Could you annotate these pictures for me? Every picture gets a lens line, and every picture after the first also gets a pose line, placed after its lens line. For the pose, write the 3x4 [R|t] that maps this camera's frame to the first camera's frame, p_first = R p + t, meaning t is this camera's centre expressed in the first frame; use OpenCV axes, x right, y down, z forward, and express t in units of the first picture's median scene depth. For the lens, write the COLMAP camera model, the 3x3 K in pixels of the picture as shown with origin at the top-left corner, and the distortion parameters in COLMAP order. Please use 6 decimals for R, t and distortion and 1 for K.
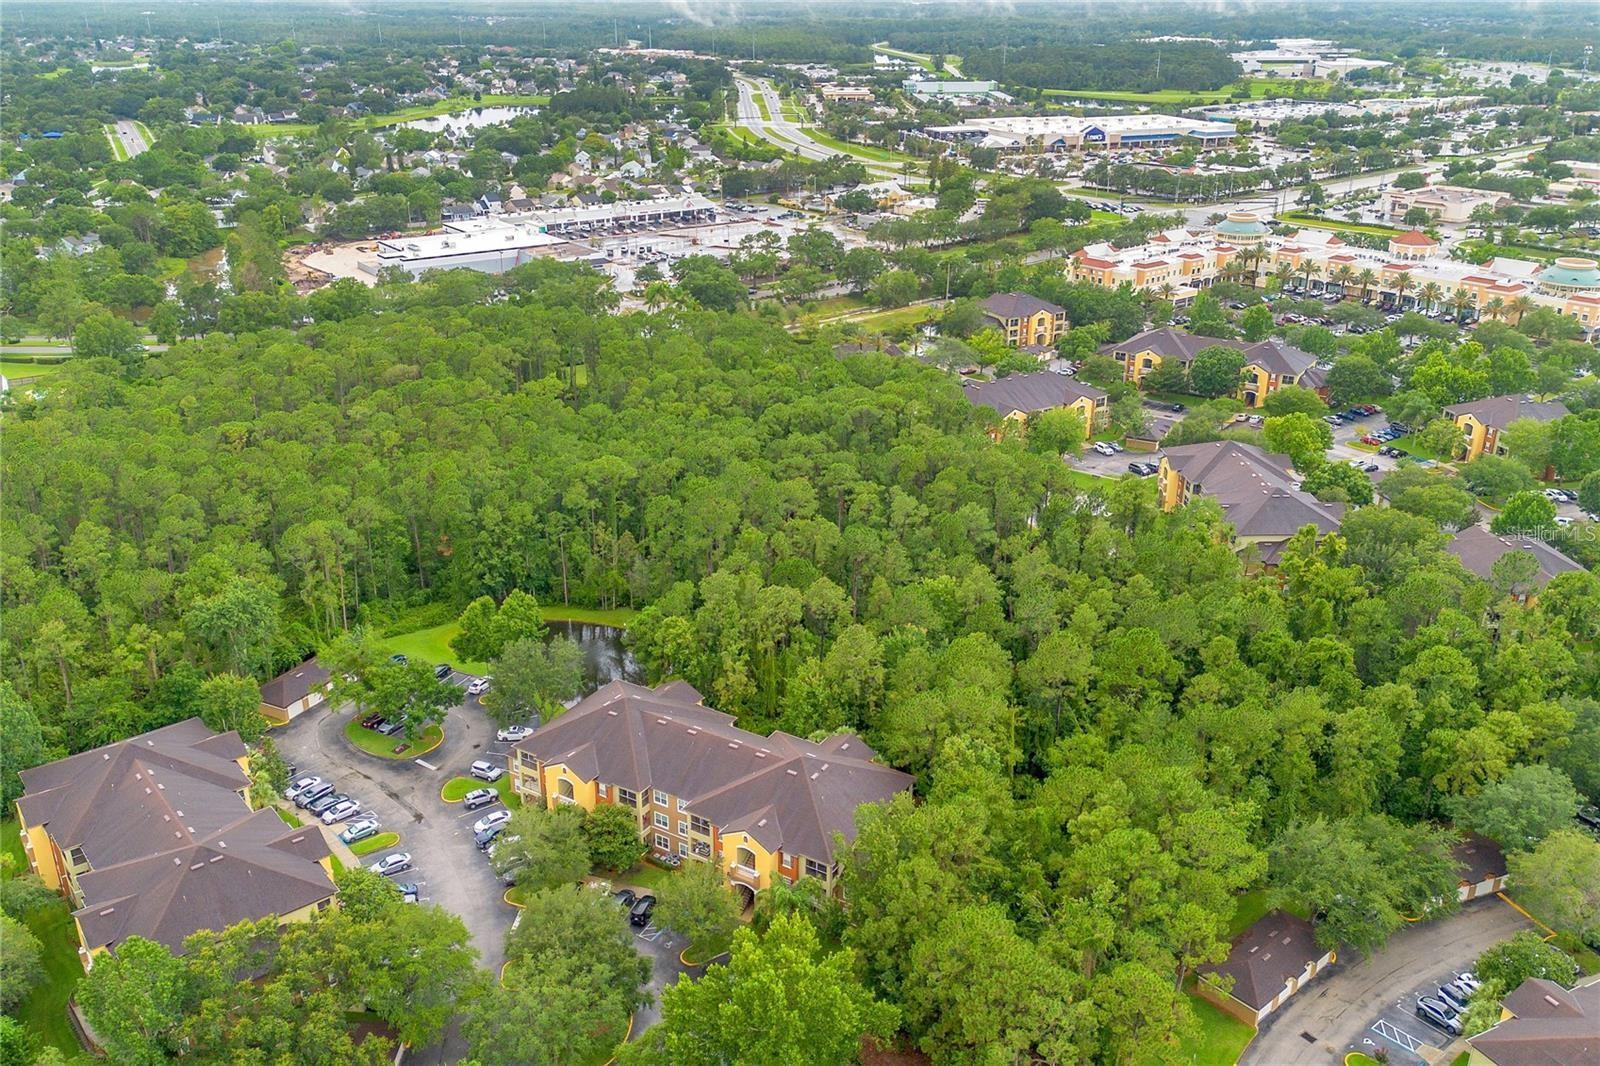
lens RADIAL K [[1261.2, 0, 800.0], [0, 1261.2, 533.0], [0, 0, 1]] dist [0.132341, -0.317370]
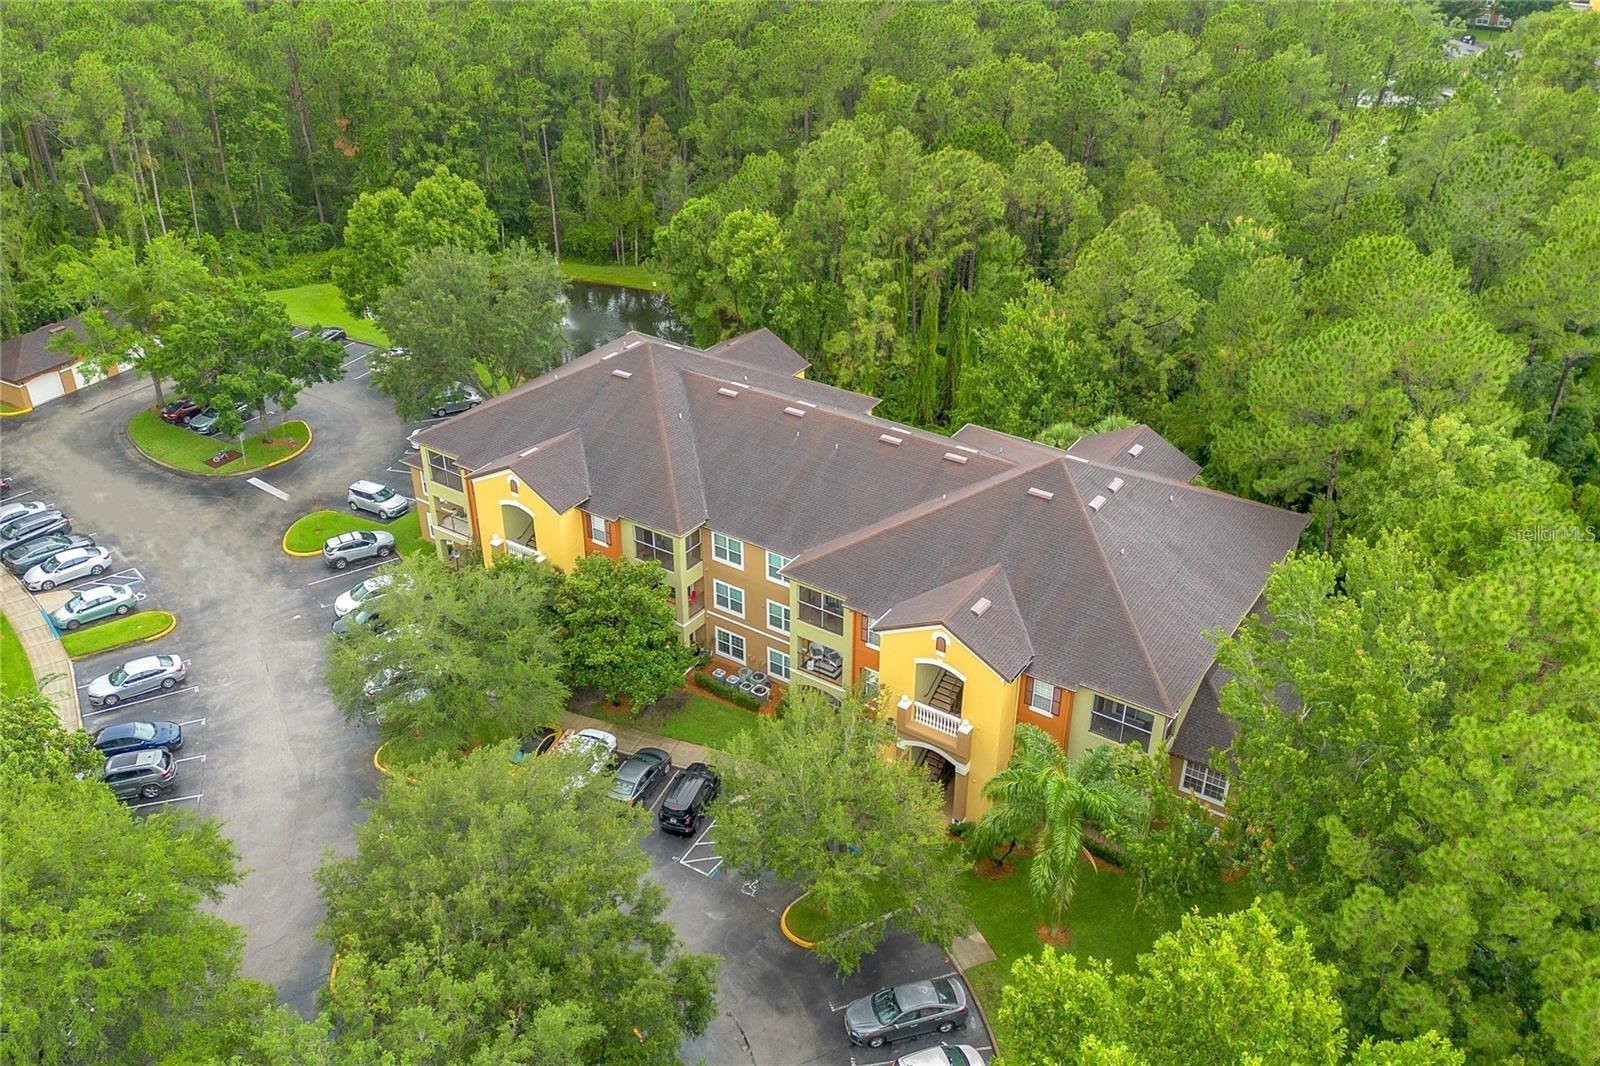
lens RADIAL K [[1331.1, 0, 800.0], [0, 1331.1, 533.0], [0, 0, 1]] dist [0.107220, -0.137595]
pose [[0.999143, 0.019195, -0.036667, -0.065580], [-0.013388, 0.988209, 0.152522, 0.128001], [0.039162, -0.151901, 0.987620, 0.526456]]
